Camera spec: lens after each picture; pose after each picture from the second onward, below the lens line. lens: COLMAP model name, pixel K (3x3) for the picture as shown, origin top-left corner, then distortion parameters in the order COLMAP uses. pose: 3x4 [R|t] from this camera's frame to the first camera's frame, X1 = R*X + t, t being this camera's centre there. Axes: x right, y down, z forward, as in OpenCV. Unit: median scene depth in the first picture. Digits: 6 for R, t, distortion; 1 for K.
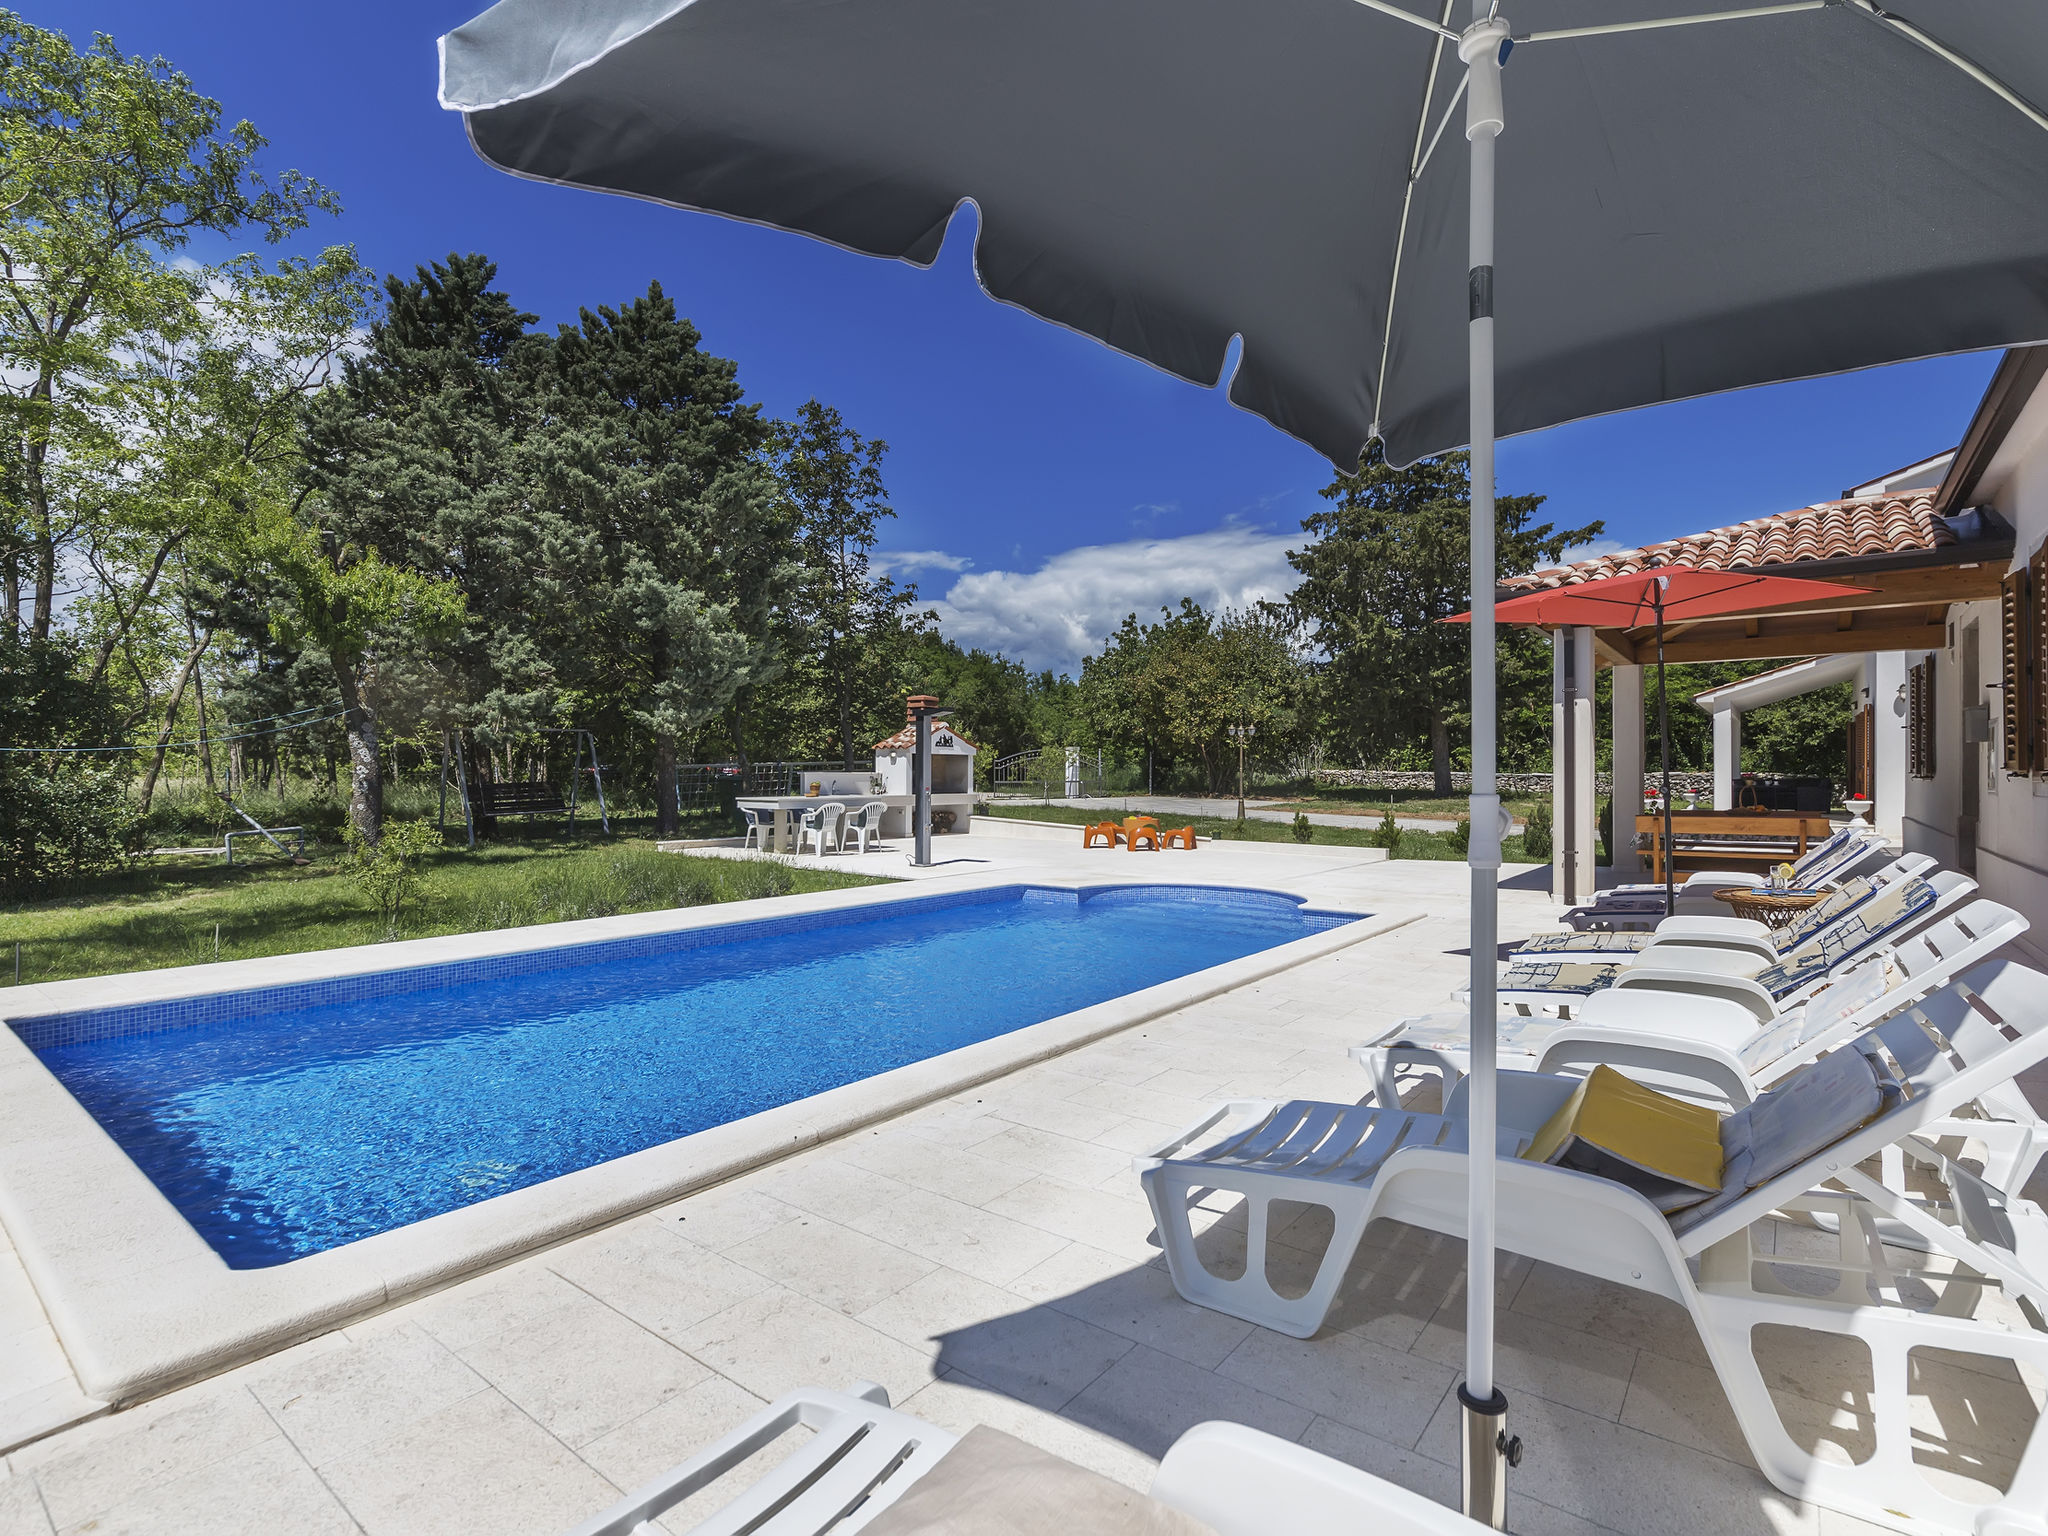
lens RADIAL K [[985.9, 0, 1024.0], [0, 985.9, 768.0], [0, 0, 1]] dist [0.001154, -0.000057]
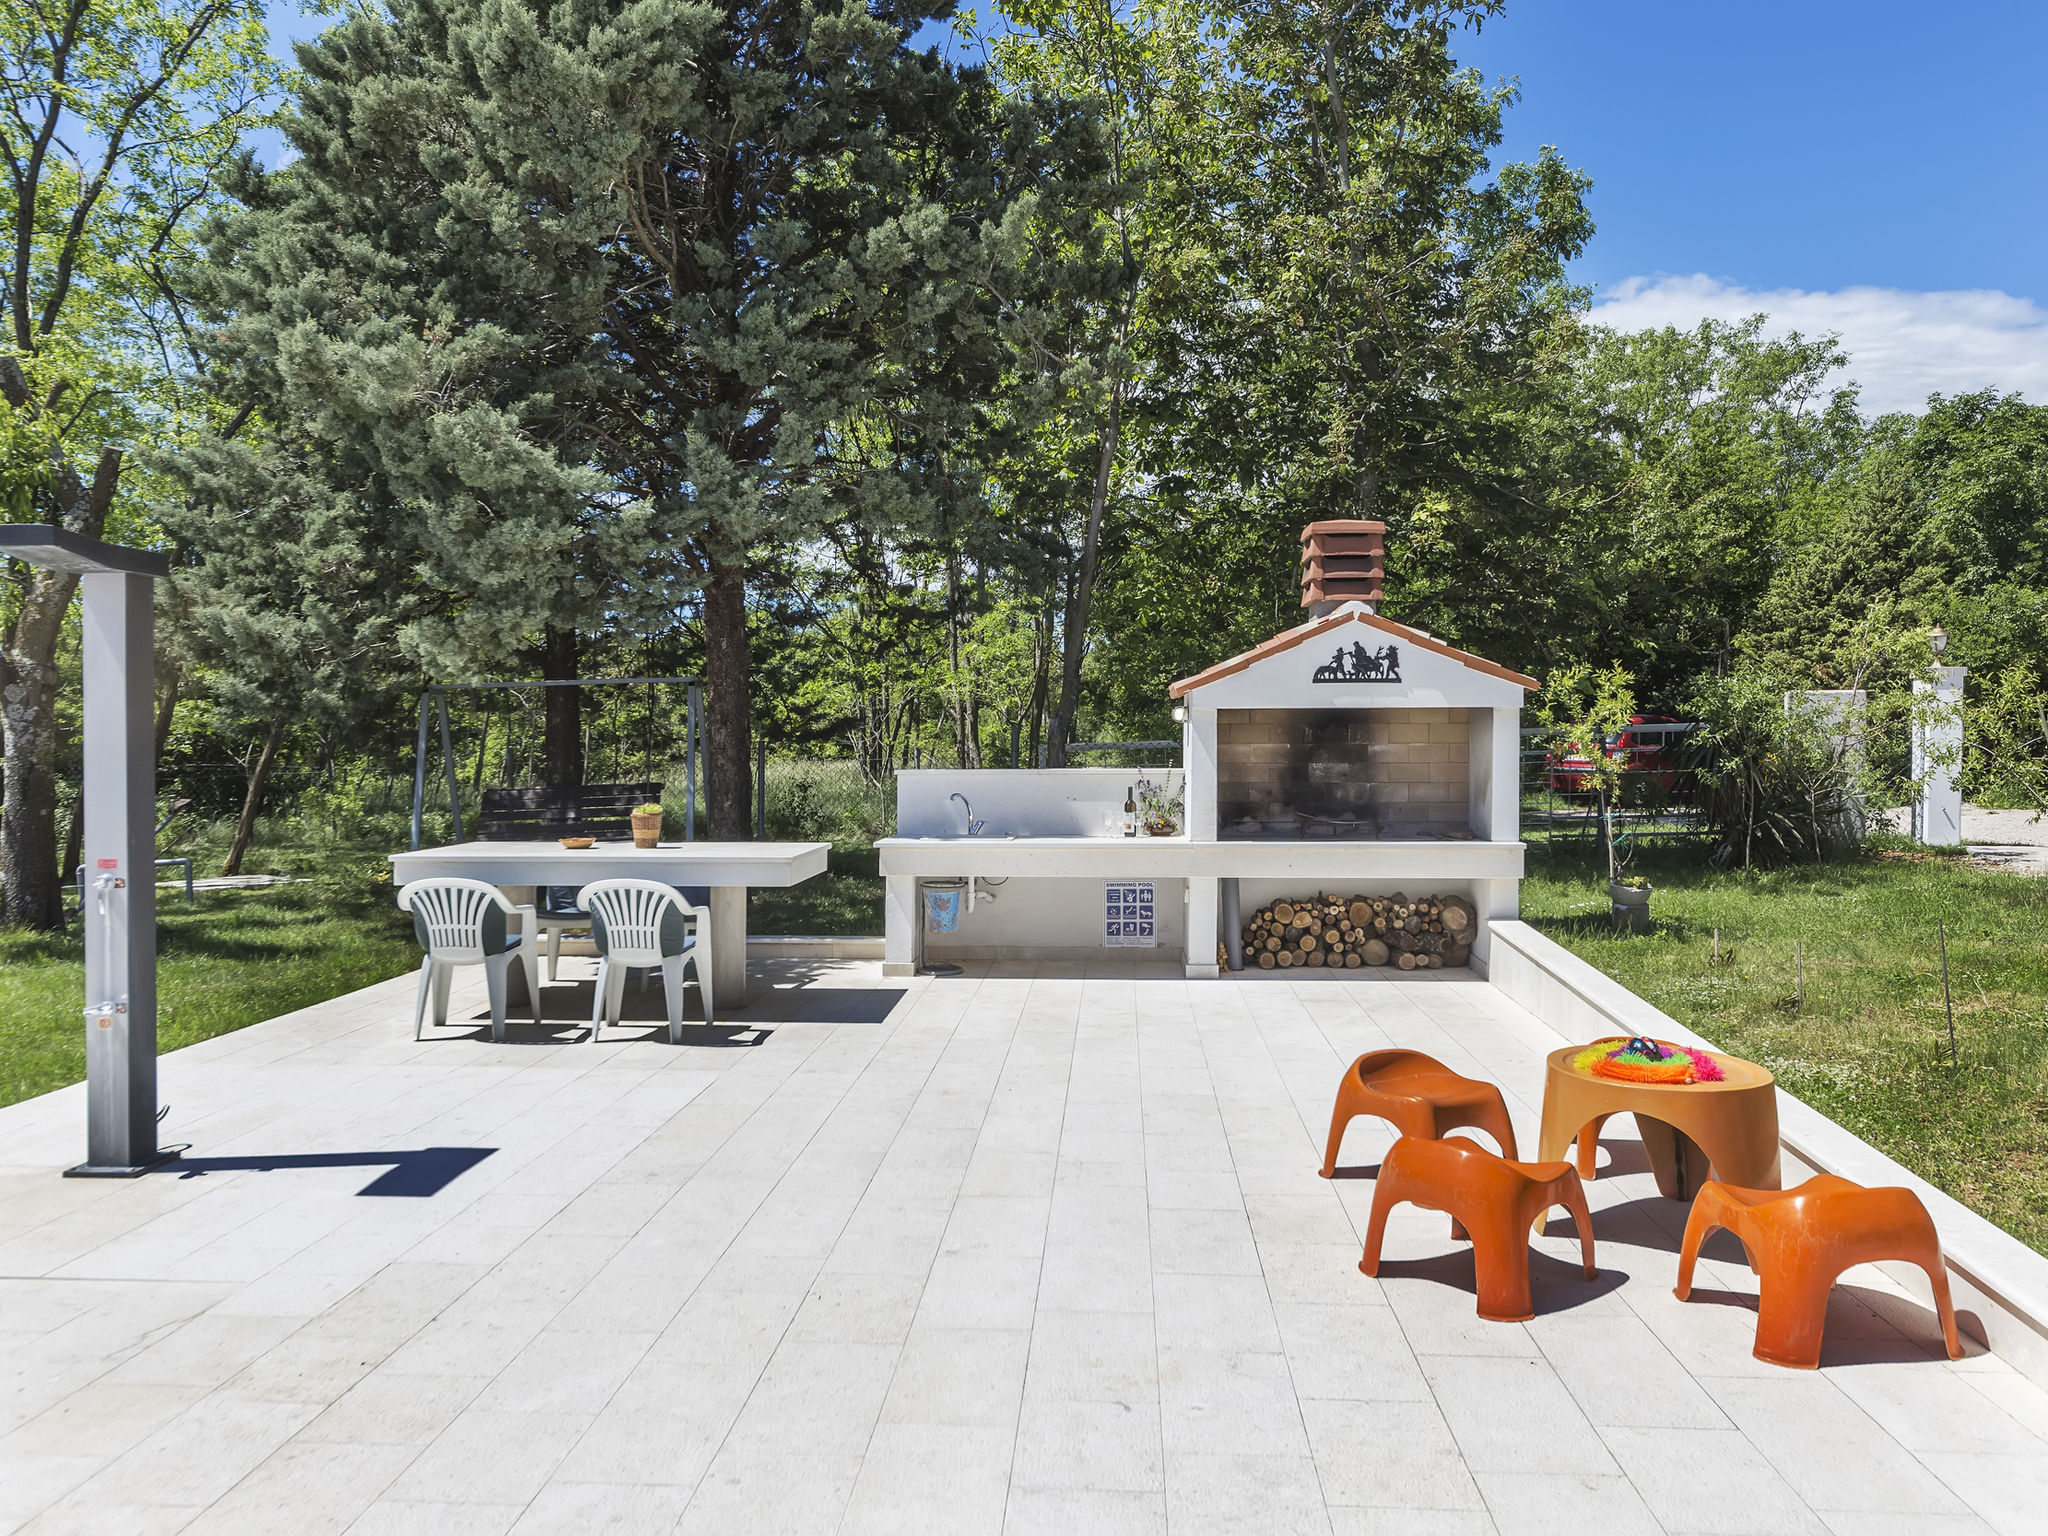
lens RADIAL K [[1449.8, 0, 1024.0], [0, 1449.8, 768.0], [0, 0, 1]] dist [-0.128458, 0.194199]
pose [[0.562252, 0.009936, -0.826906, 0.164837], [0.008898, 0.999797, 0.018064, -0.003406], [0.826918, -0.017514, 0.562049, 0.507308]]
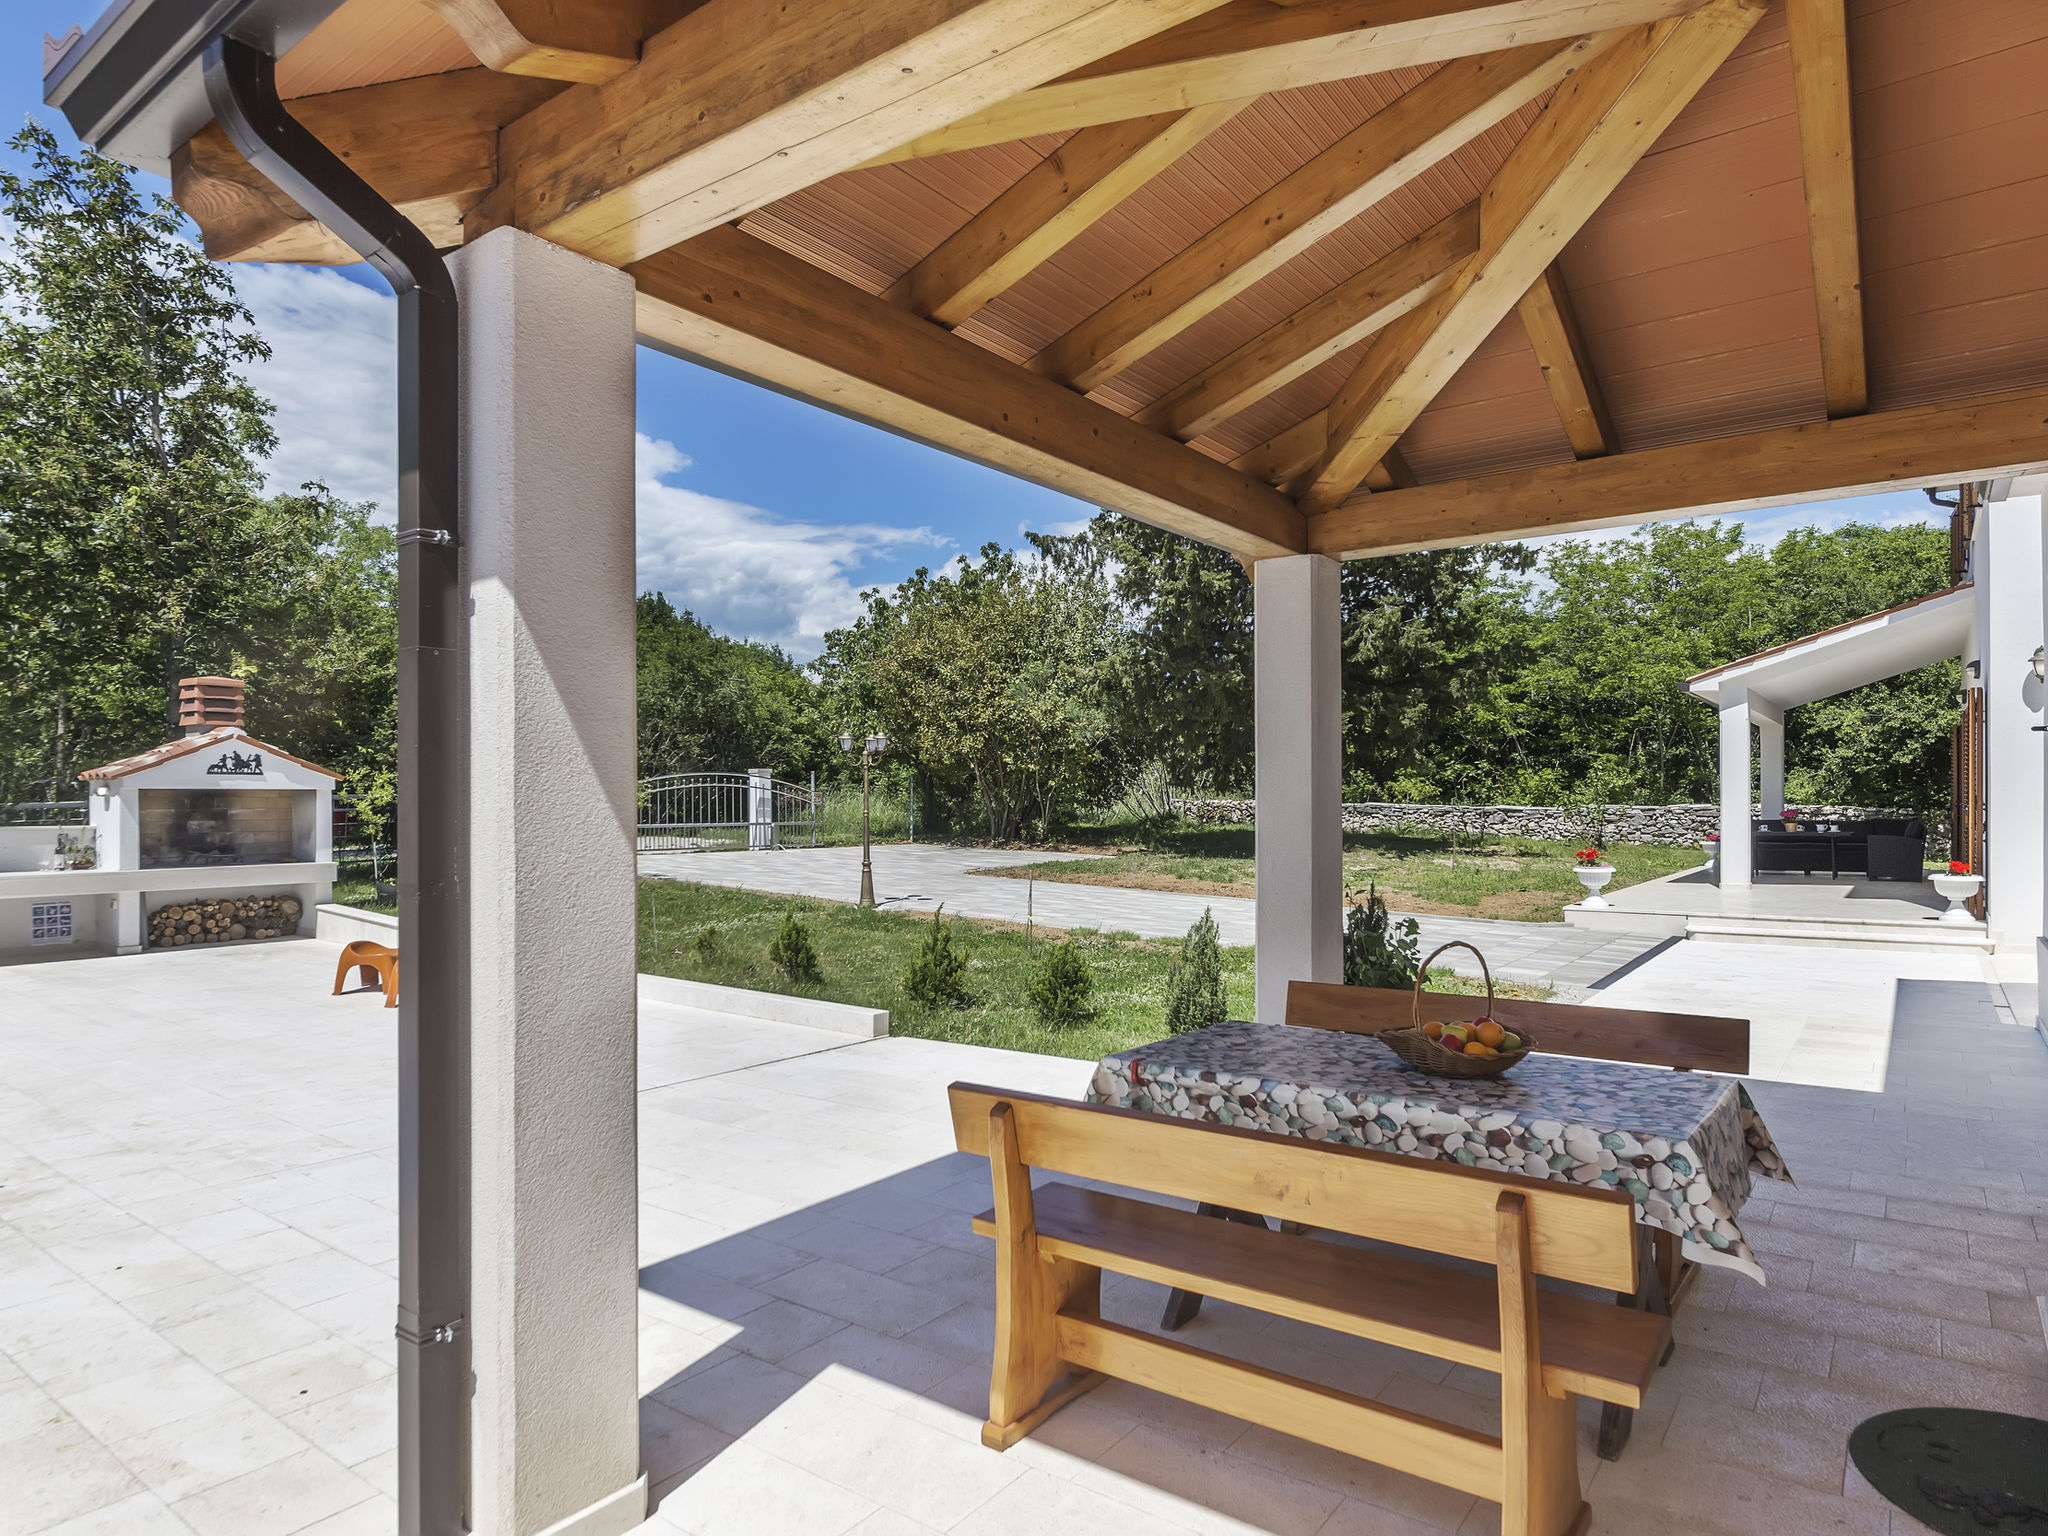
lens RADIAL K [[1235.4, 0, 1024.0], [0, 1235.4, 768.0], [0, 0, 1]] dist [-0.004665, -0.000825]
pose [[0.999309, -0.003729, 0.036970, 0.230166], [0.004474, 0.999788, -0.020088, -0.007528], [-0.036887, 0.020240, 0.999114, 0.257373]]
